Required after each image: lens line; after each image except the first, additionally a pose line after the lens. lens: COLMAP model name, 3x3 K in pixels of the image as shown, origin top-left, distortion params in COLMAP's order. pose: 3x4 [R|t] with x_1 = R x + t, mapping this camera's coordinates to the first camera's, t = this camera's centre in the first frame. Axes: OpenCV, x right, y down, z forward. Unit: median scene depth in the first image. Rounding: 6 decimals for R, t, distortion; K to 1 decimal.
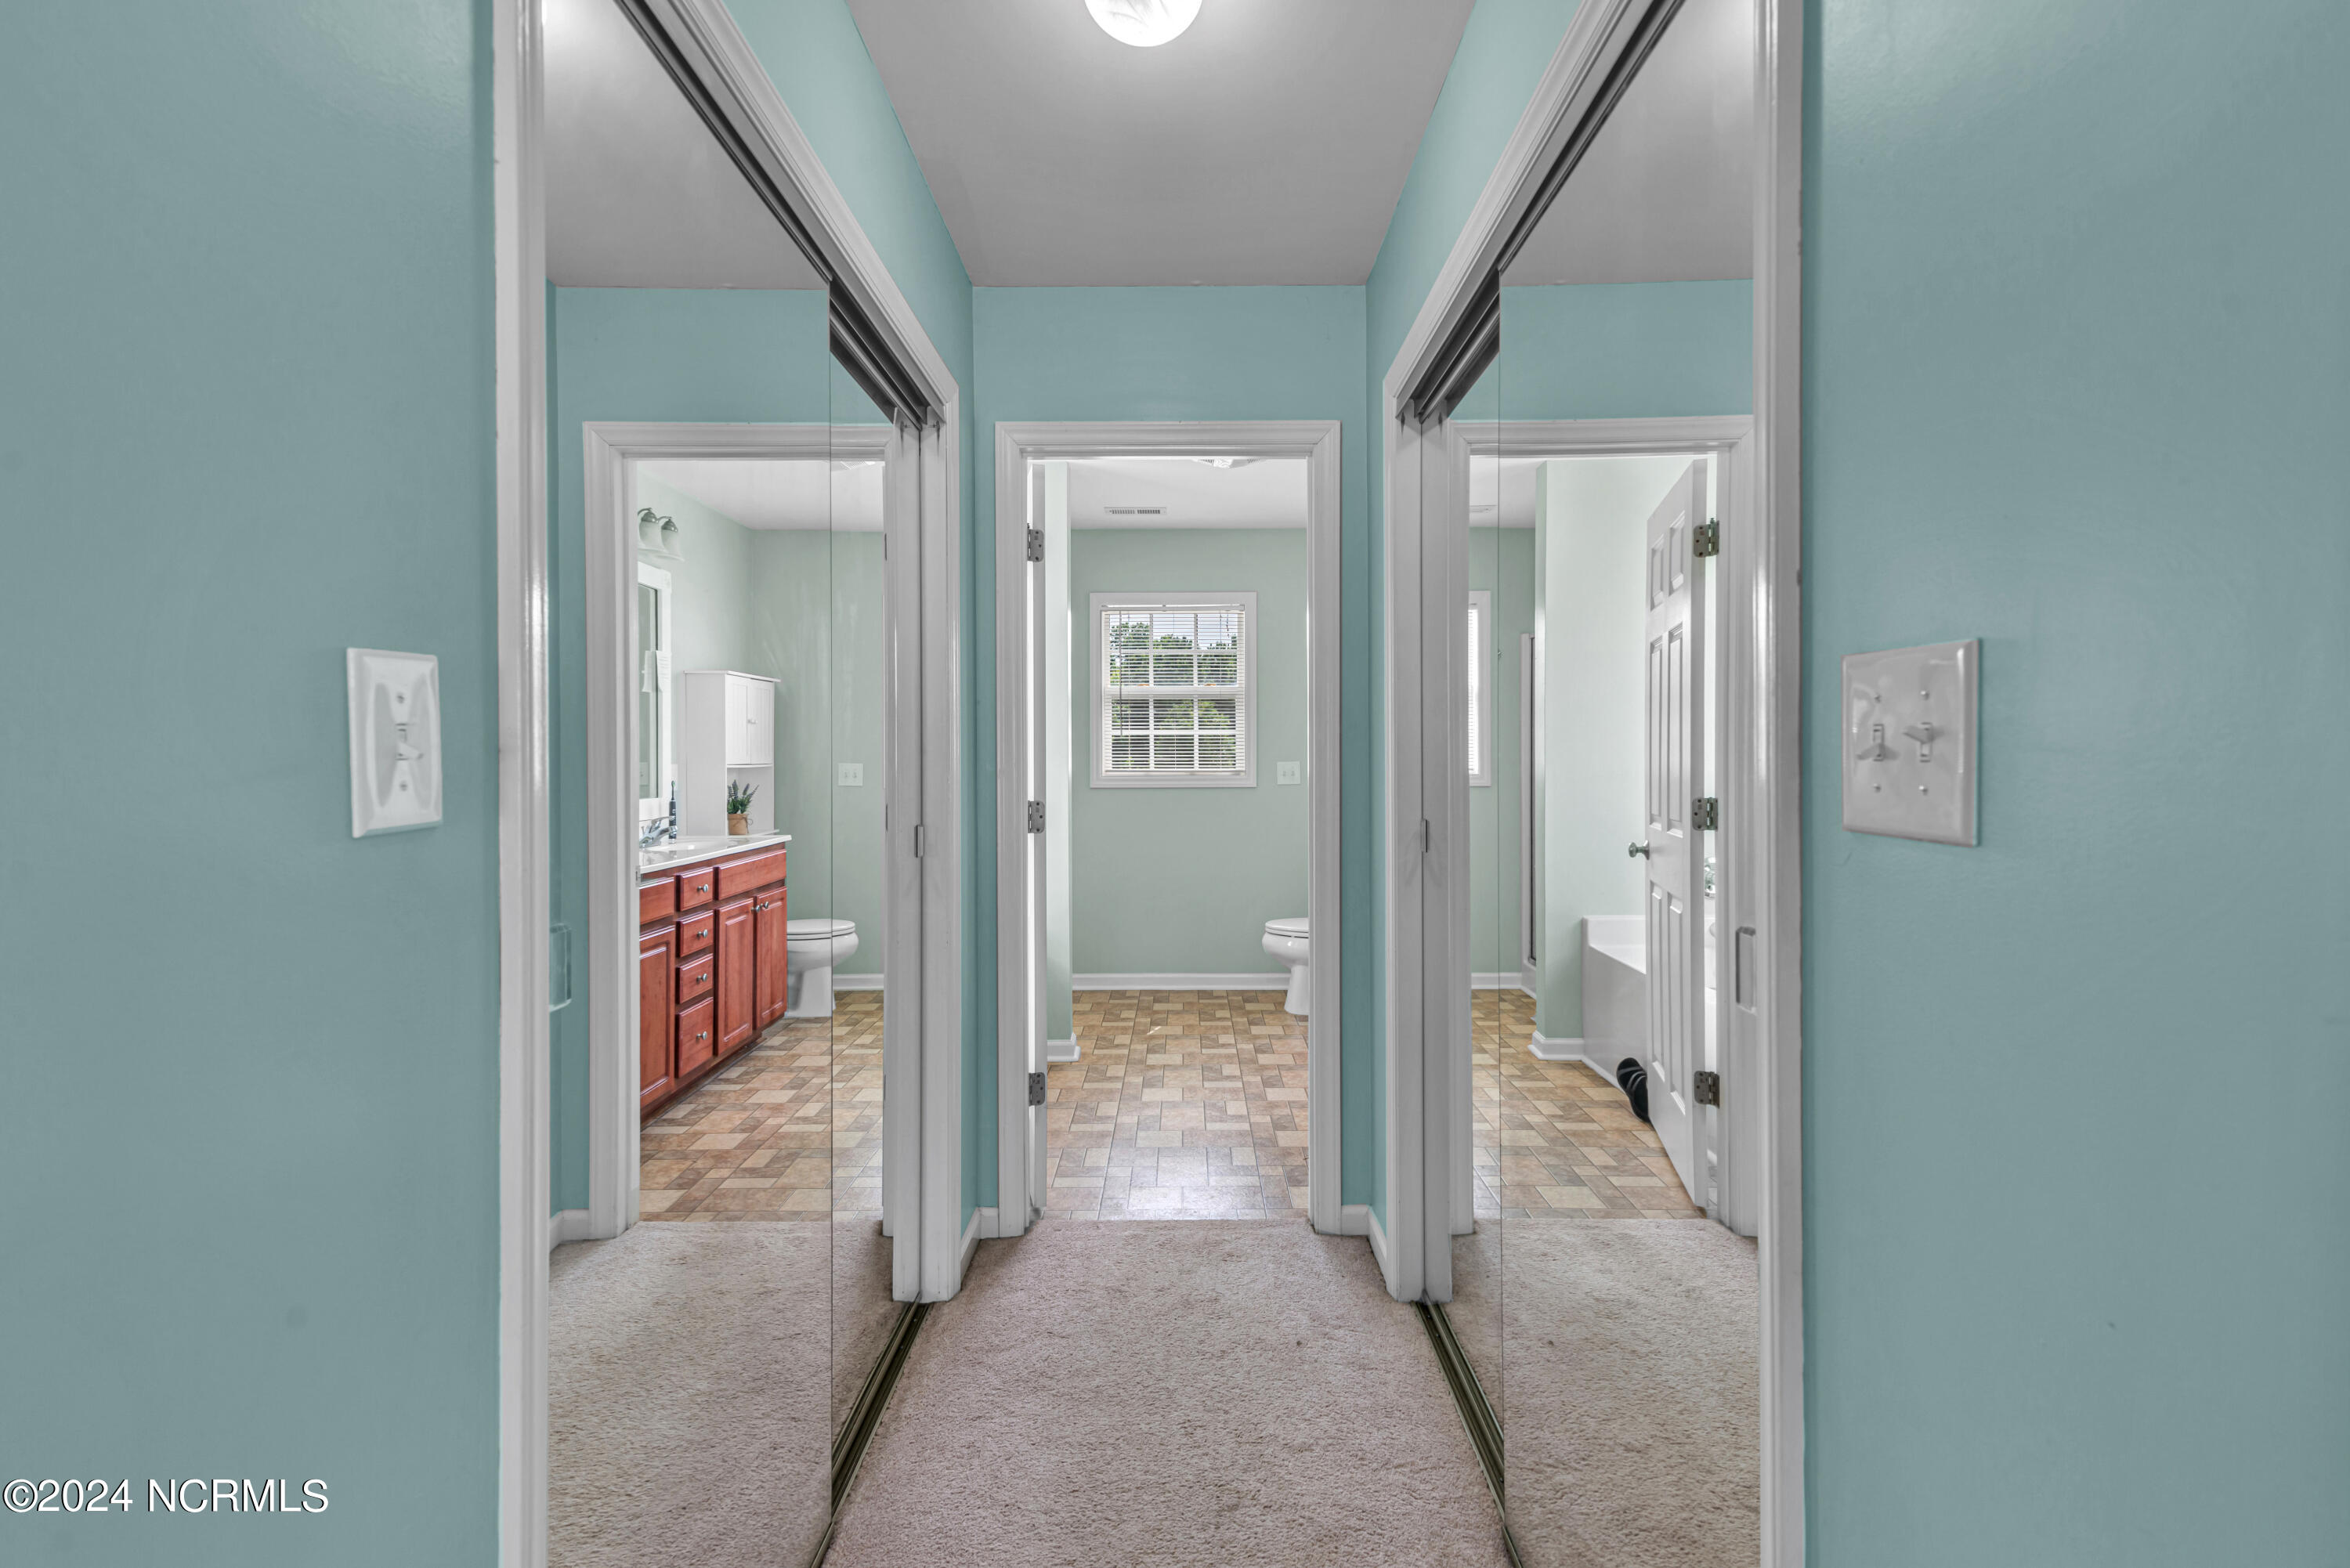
lens RADIAL K [[1093.5, 0, 1192.4], [0, 1093.5, 761.9], [0, 0, 1]] dist [0.020739, -0.004662]
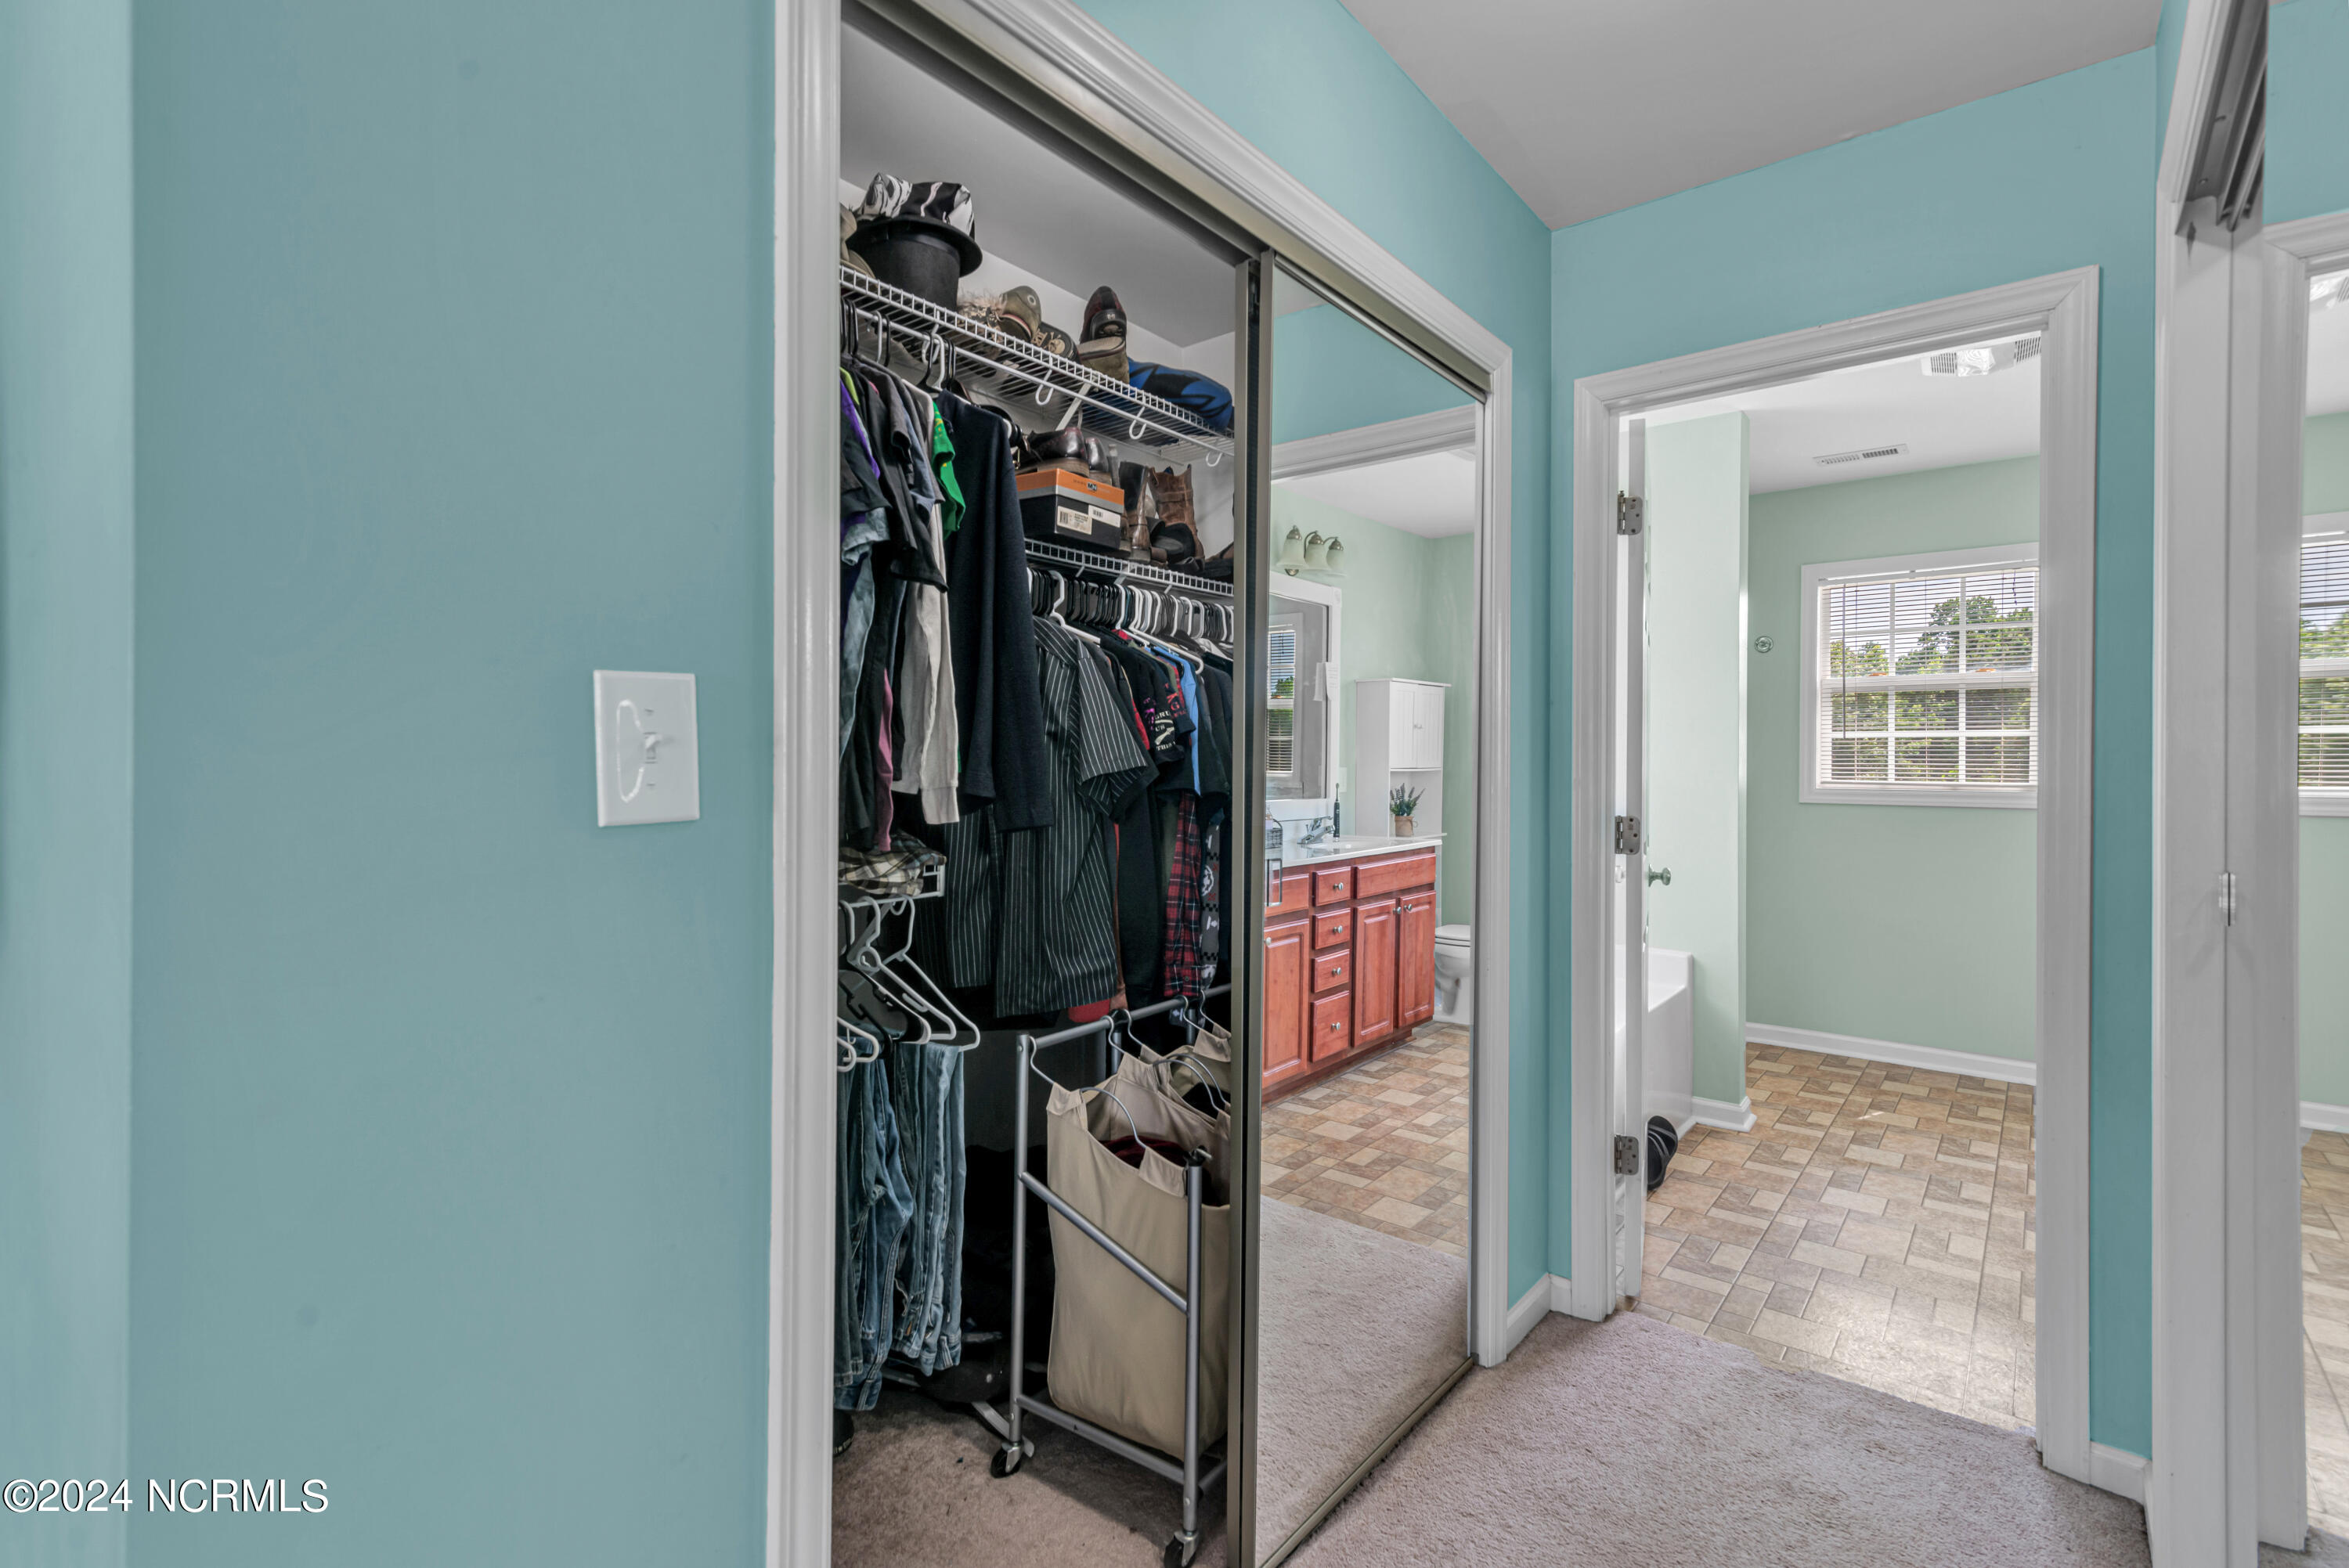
lens RADIAL K [[1093.0, 0, 1158.8], [0, 1093.0, 765.6], [0, 0, 1]] dist [0.020739, -0.004662]
pose [[0.772291, 0.010911, -0.635175, 0.087995], [-0.011504, 0.999929, 0.003189, -0.001738], [0.635164, 0.004844, 0.772362, 0.083027]]
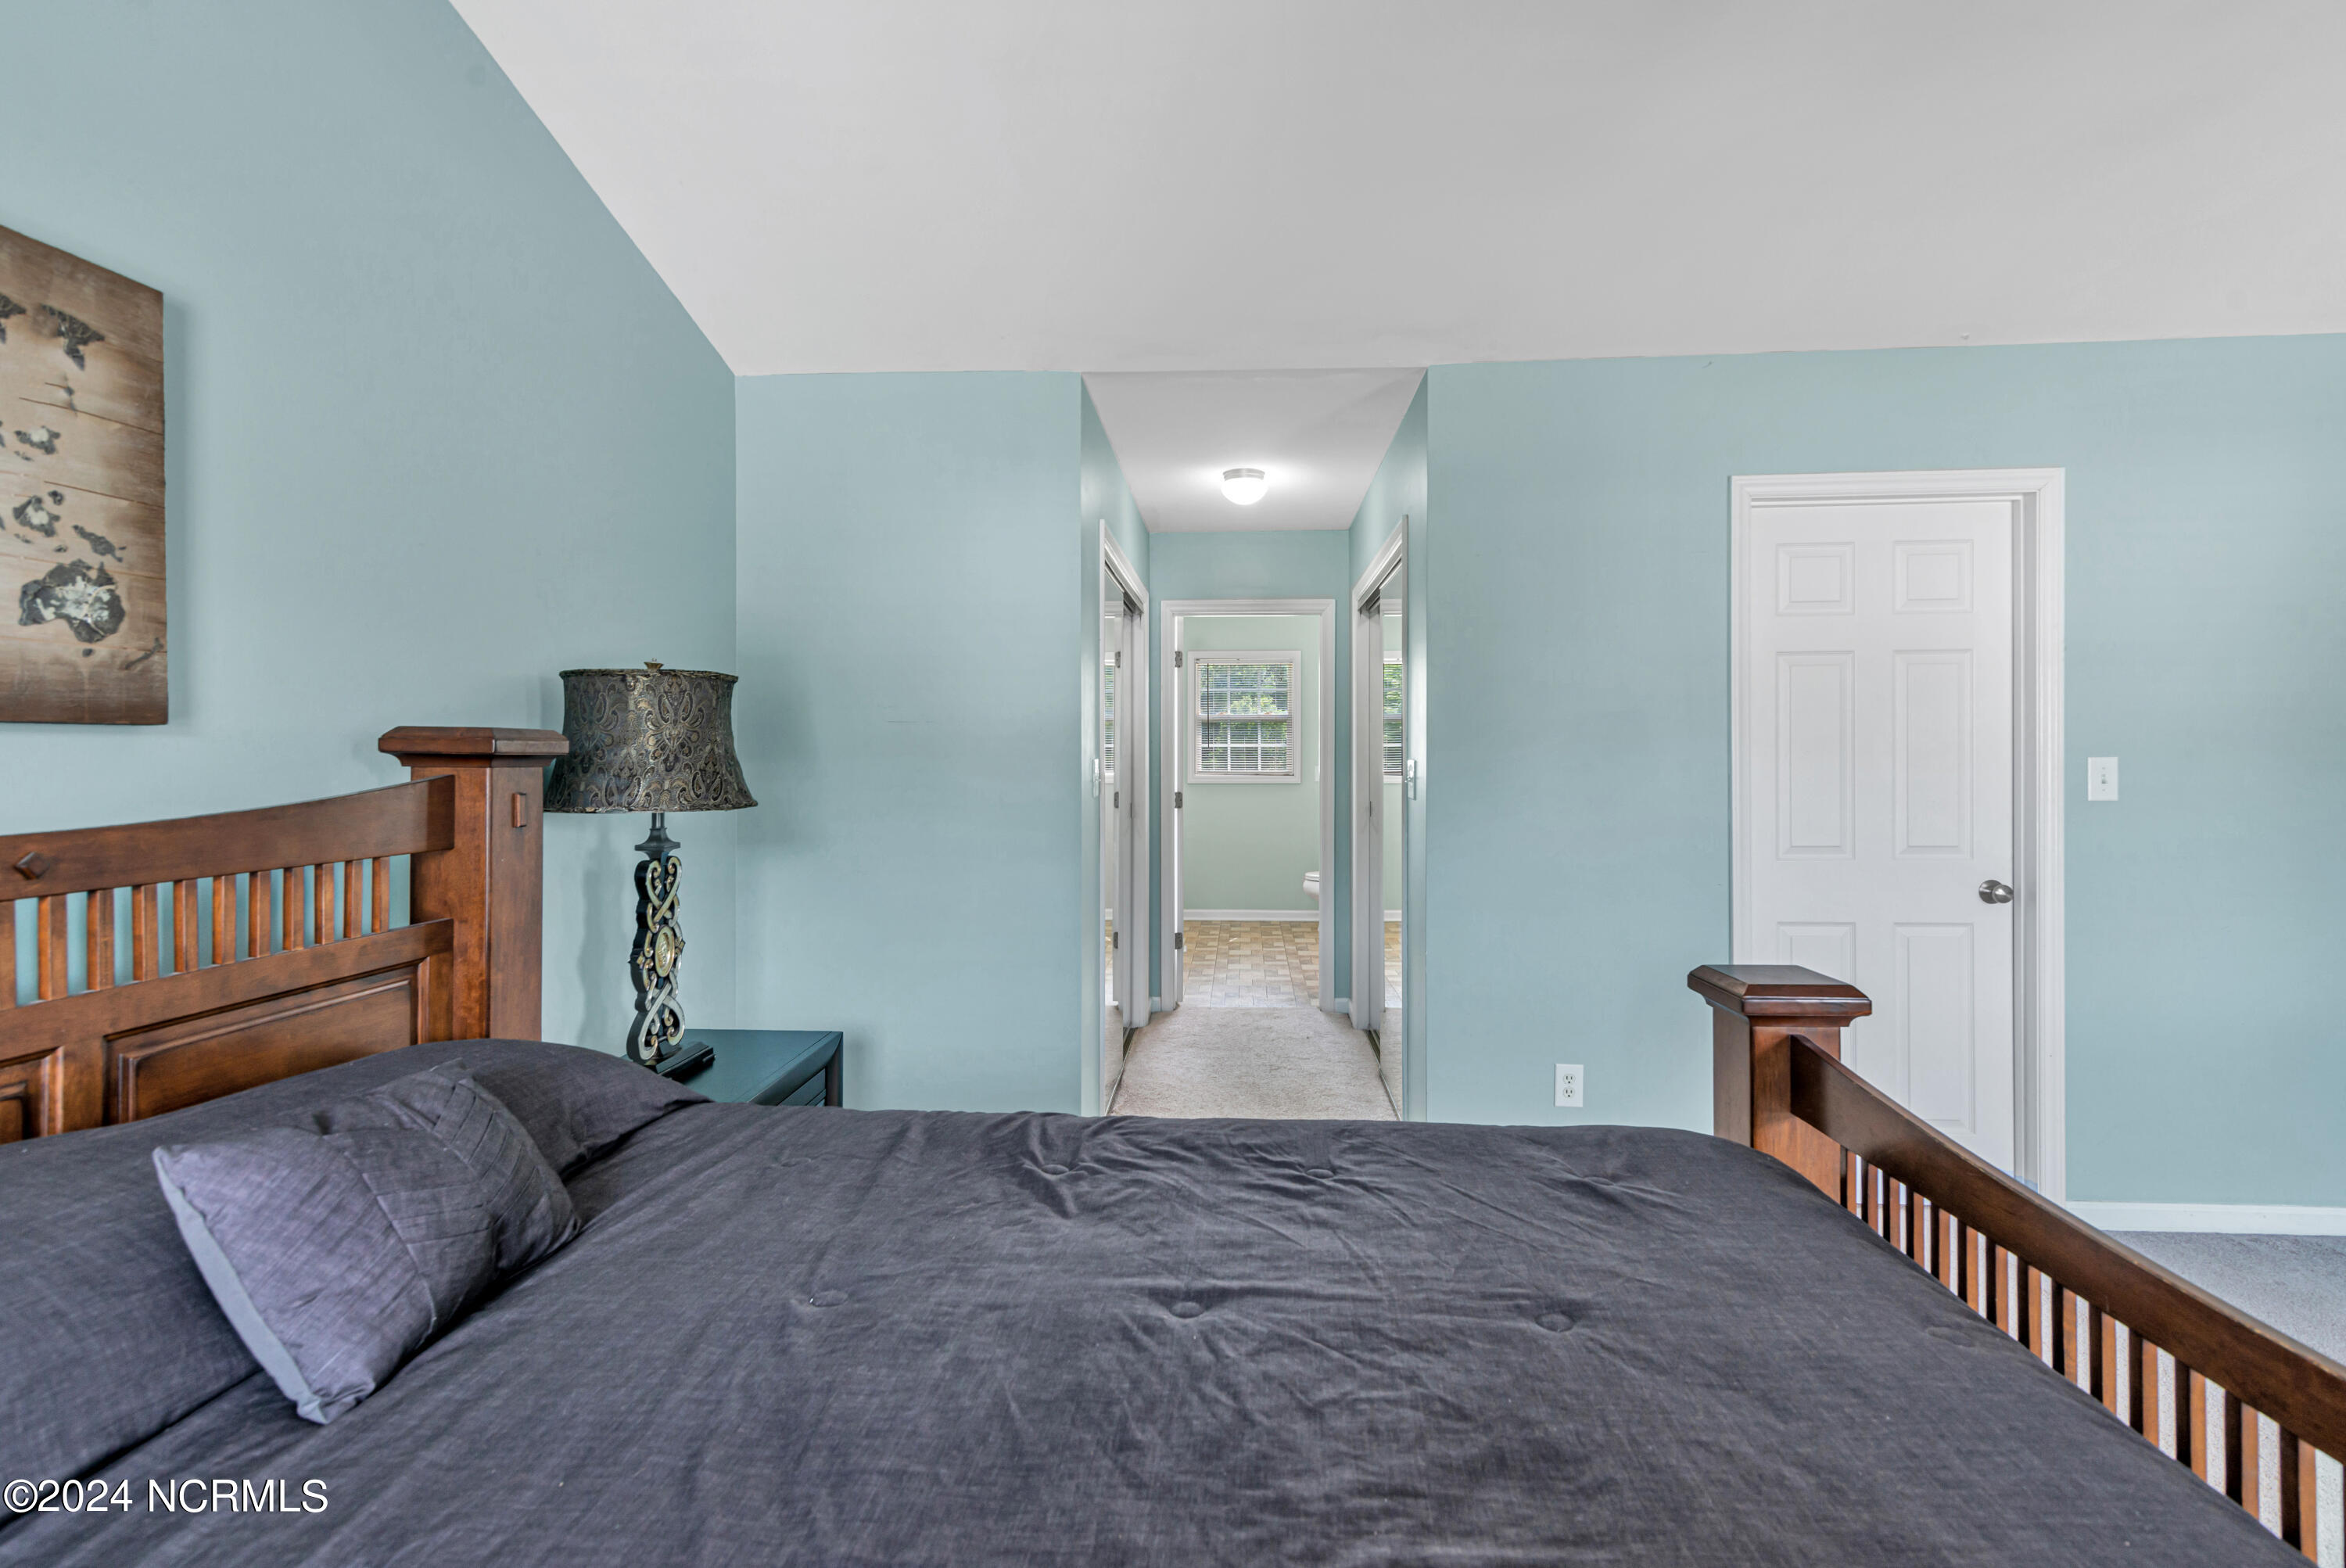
lens RADIAL K [[1091.8, 0, 1173.1], [0, 1091.8, 750.4], [0, 0, 1]] dist [0.020739, -0.004662]
pose [[0.997434, 0.002106, -0.071559, -0.010480], [-0.002190, 0.999997, -0.001095, -0.027141], [0.071556, 0.001249, 0.997436, -0.697124]]
